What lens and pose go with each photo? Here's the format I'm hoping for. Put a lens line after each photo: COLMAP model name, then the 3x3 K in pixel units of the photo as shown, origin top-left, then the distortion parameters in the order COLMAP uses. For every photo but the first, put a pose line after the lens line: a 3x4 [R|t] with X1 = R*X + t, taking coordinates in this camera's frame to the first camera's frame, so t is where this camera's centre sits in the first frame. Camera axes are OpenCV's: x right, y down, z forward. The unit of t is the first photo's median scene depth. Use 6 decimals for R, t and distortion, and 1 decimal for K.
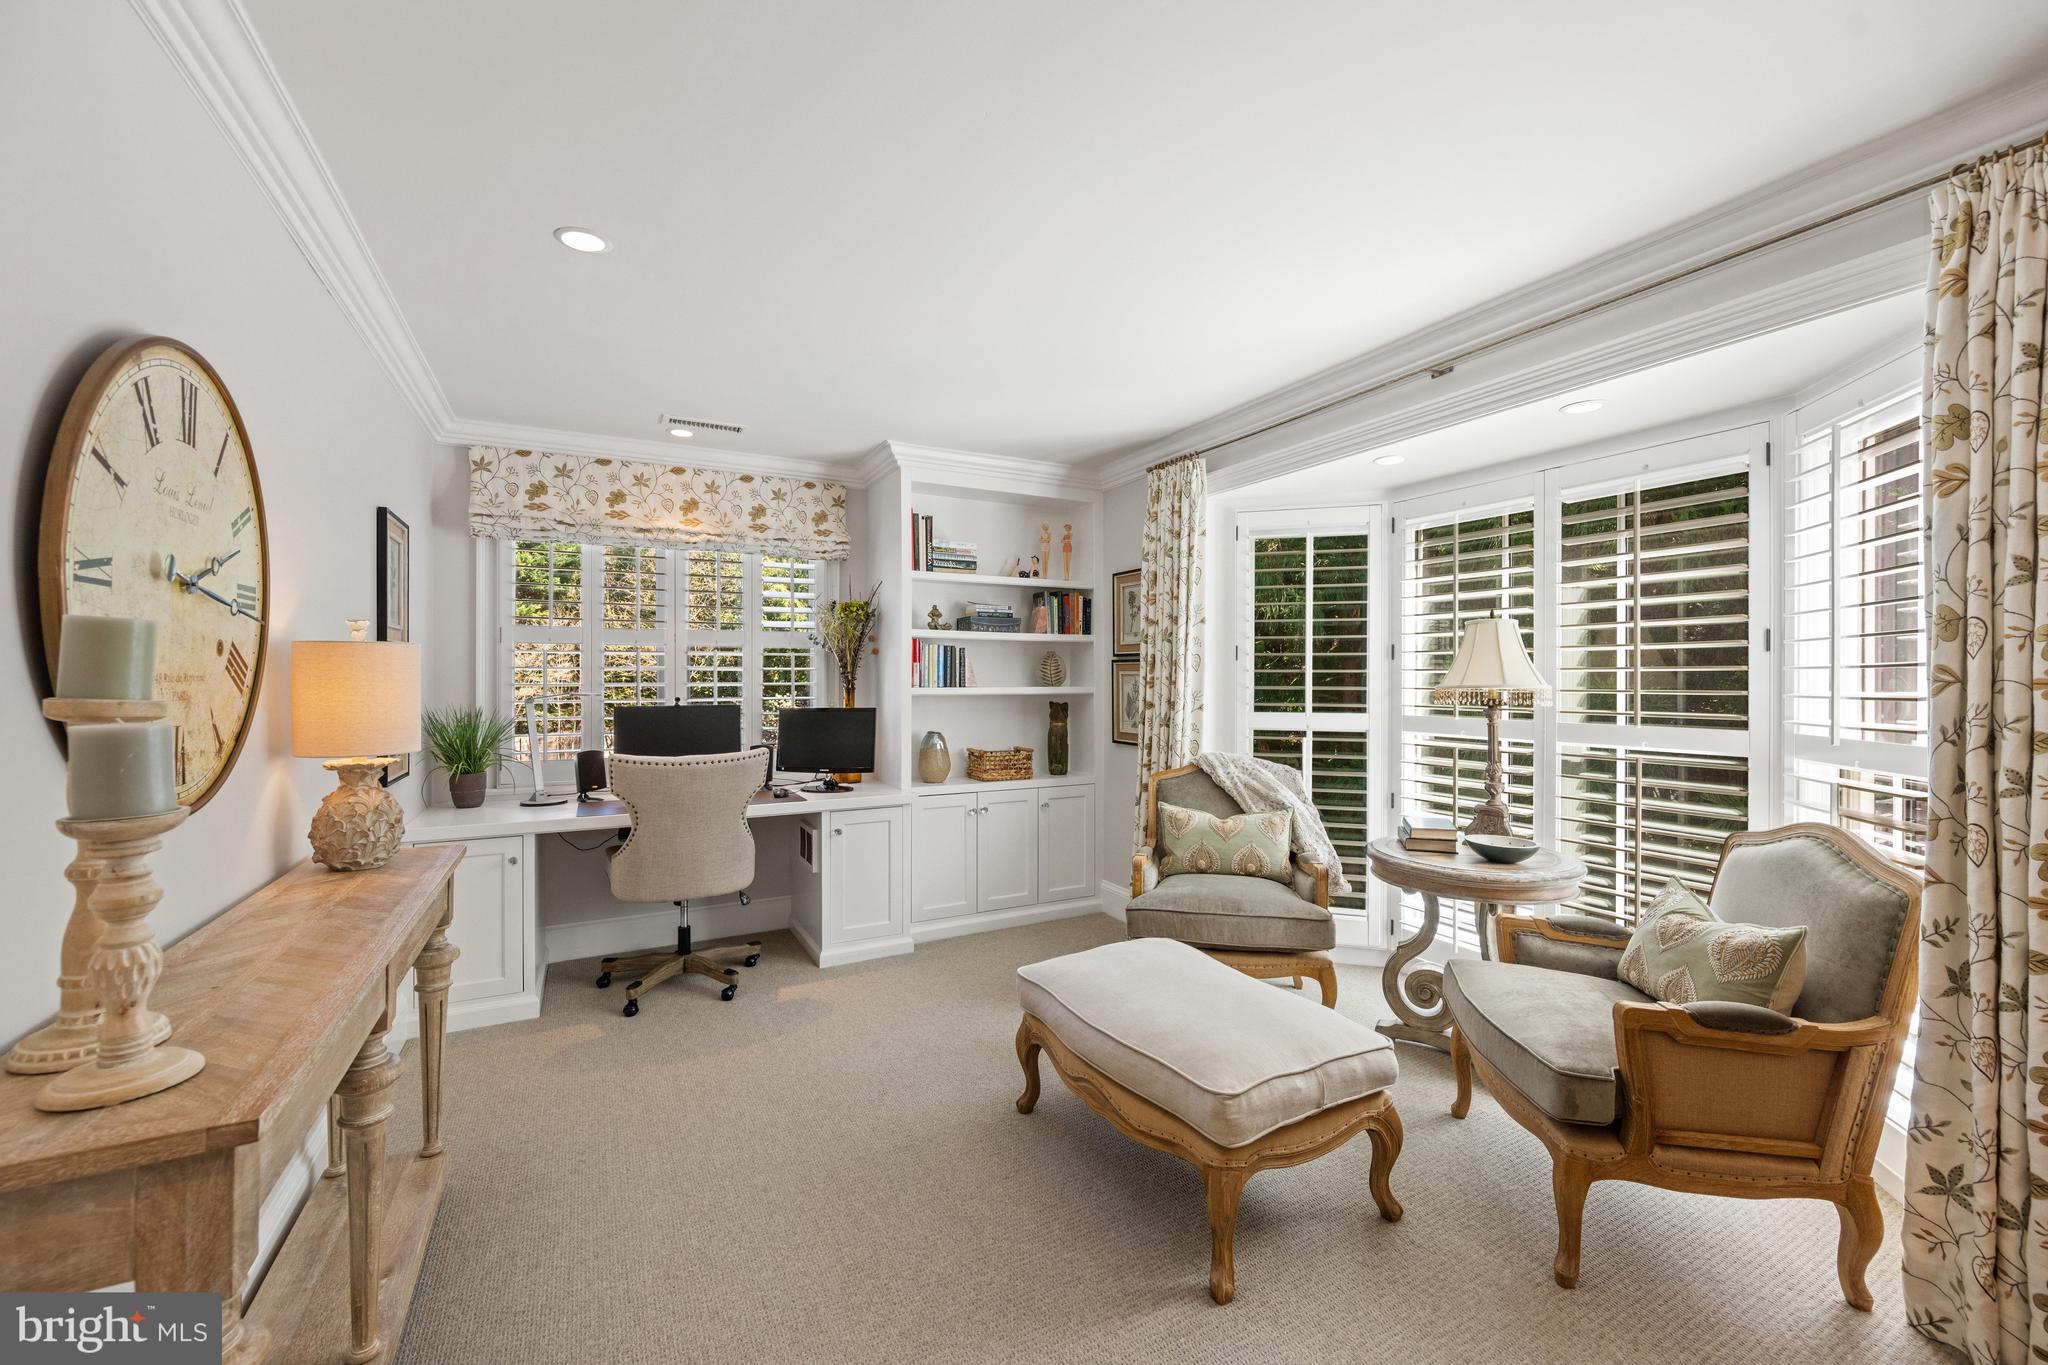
lens RADIAL K [[841.4, 0, 1025.7], [0, 841.4, 681.1], [0, 0, 1]] dist [0.001037, -0.000036]
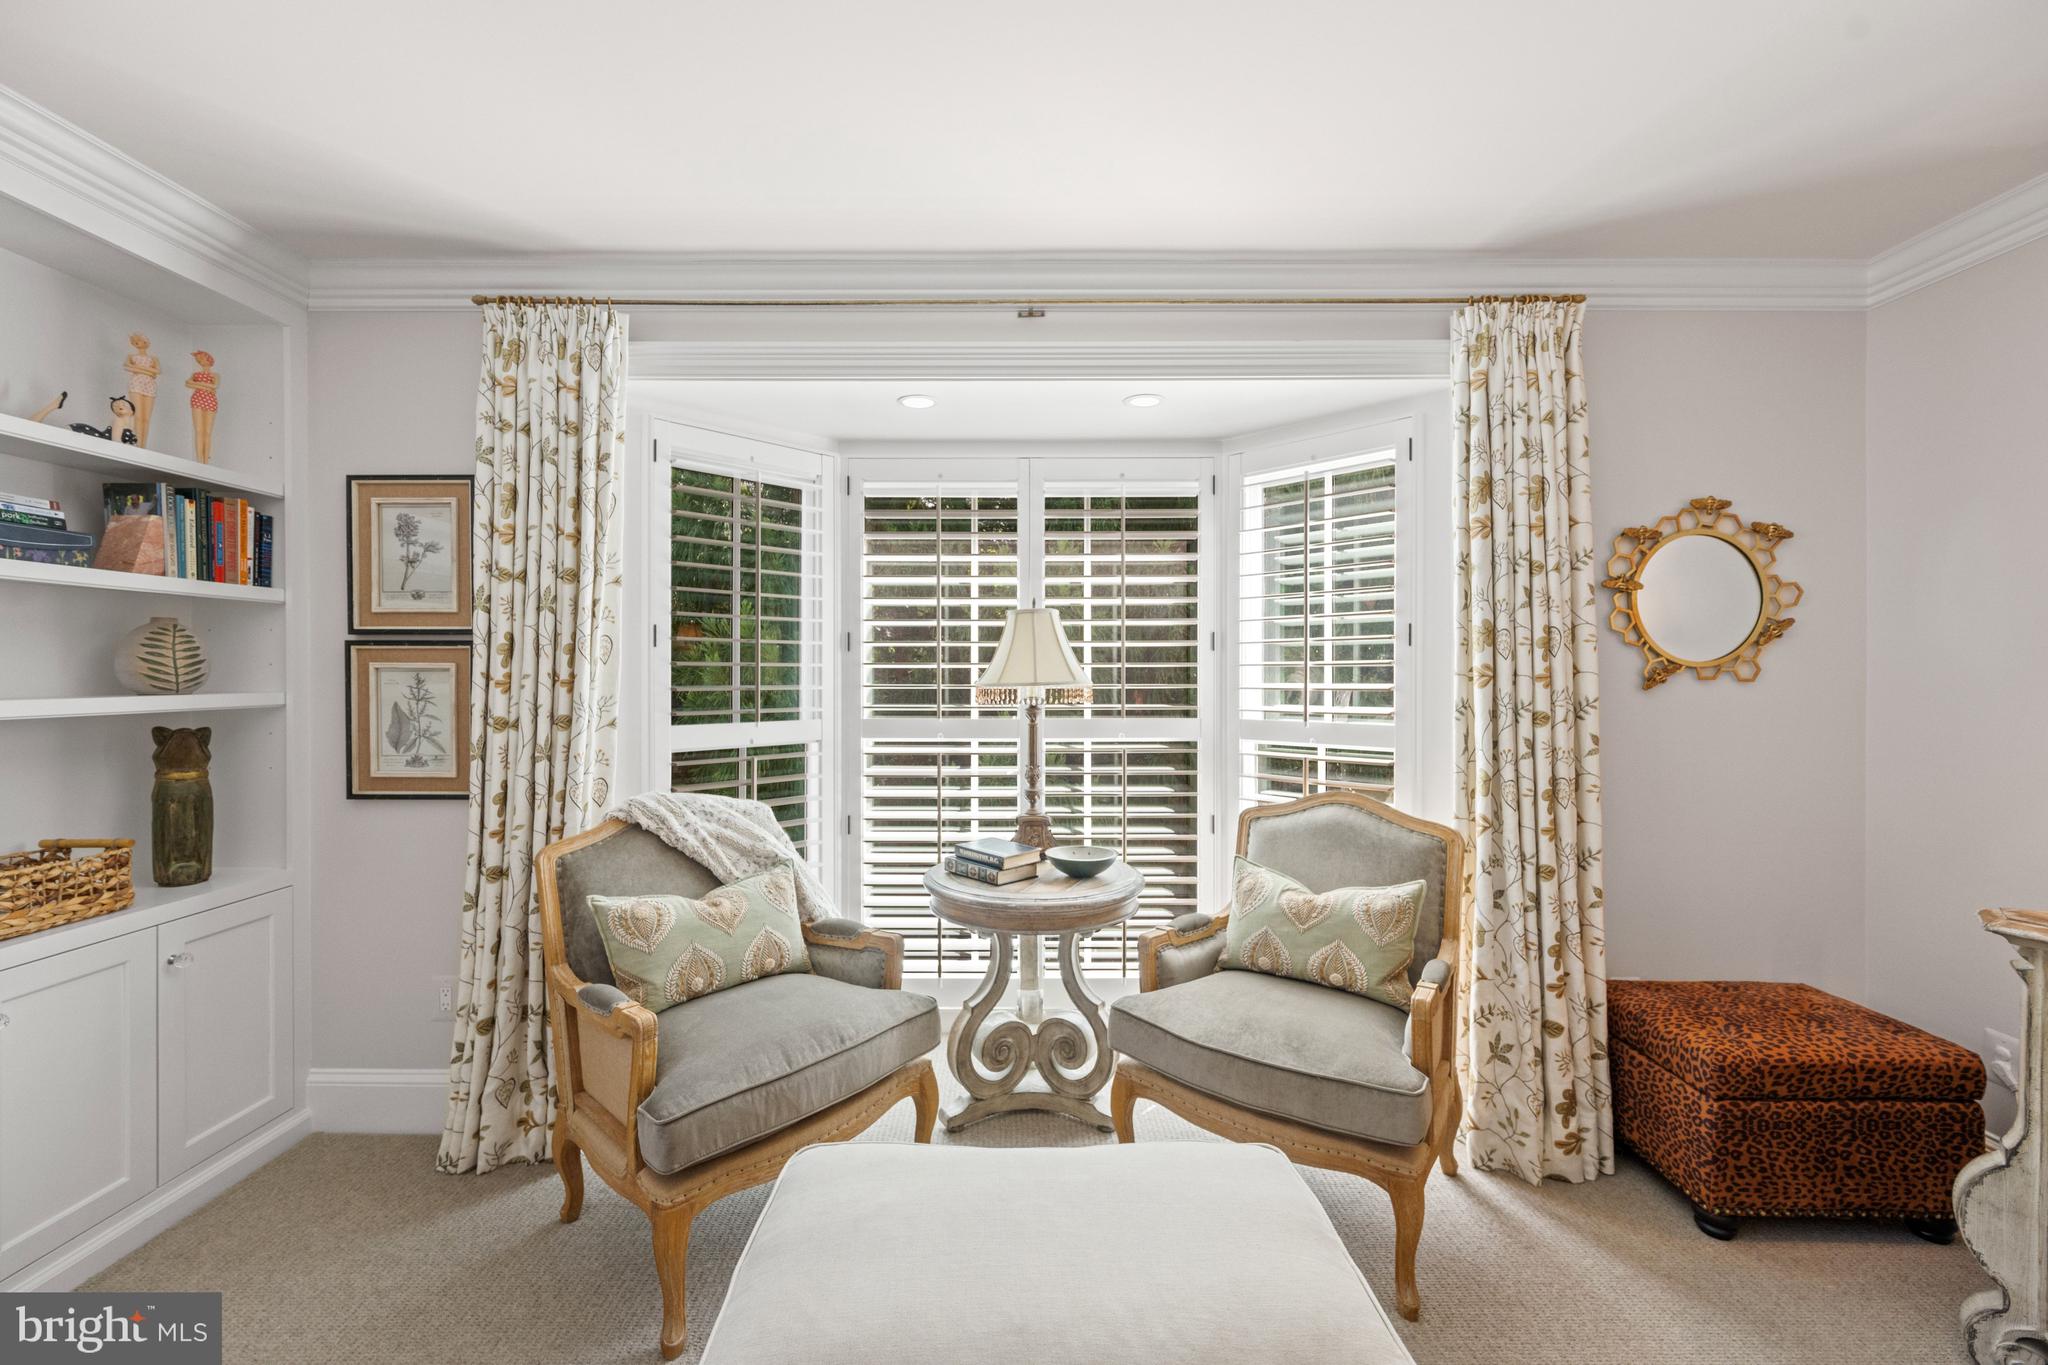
lens RADIAL K [[841.4, 0, 1022.5], [0, 841.4, 673.0], [0, 0, 1]] dist [0.001037, -0.000036]
pose [[0.460972, -0.002082, 0.887412, -0.200844], [0.004174, 0.999991, 0.000178, -0.003712], [-0.887405, 0.003622, 0.460977, 0.472589]]
